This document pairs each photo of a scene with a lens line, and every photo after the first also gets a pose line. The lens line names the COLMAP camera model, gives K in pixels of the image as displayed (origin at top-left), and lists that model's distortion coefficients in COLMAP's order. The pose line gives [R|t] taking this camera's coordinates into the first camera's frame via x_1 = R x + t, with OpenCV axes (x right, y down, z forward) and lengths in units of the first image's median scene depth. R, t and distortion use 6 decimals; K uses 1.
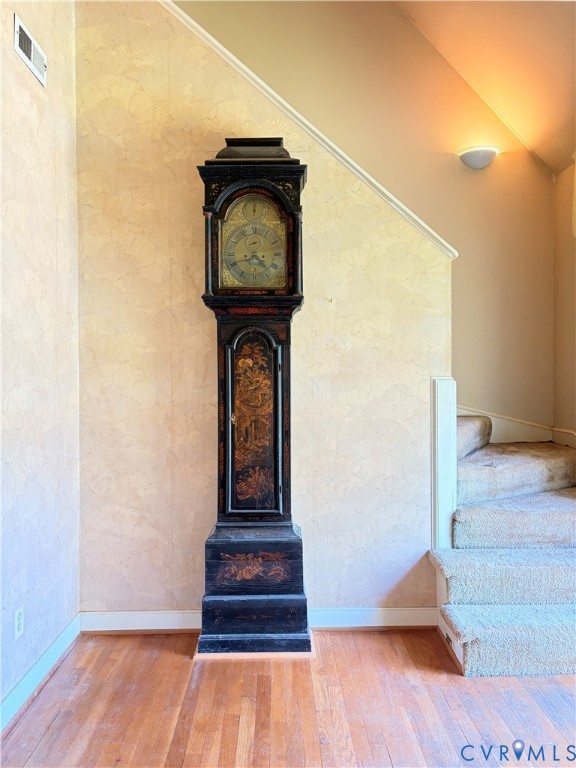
lens RADIAL K [[585.2, 0, 288.0], [0, 585.2, 384.0], [0, 0, 1]] dist [0.014019, -0.000995]
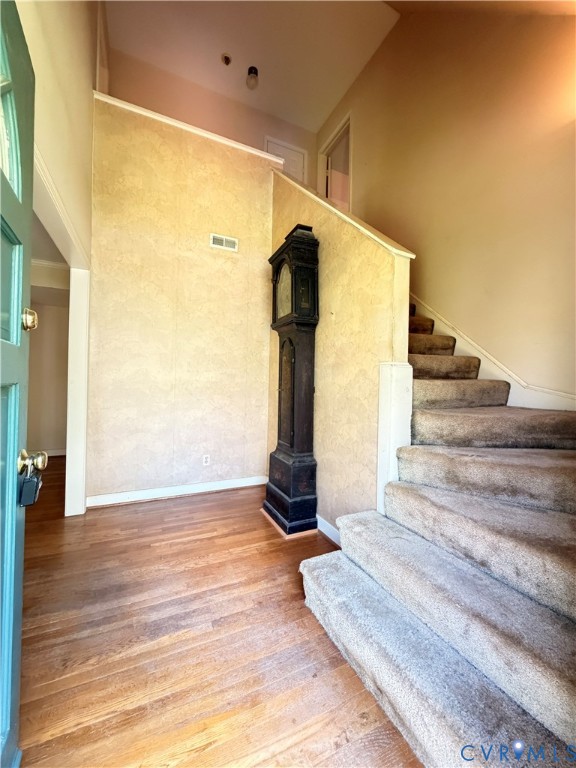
lens RADIAL K [[309.4, 0, 288.0], [0, 309.4, 384.0], [0, 0, 1]] dist [-0.000842, 0.000152]
pose [[0.411722, 0.018970, -0.911112, 0.736732], [-0.035602, 0.999355, 0.004719, 0.033905], [0.910614, 0.030494, 0.412131, 0.582631]]
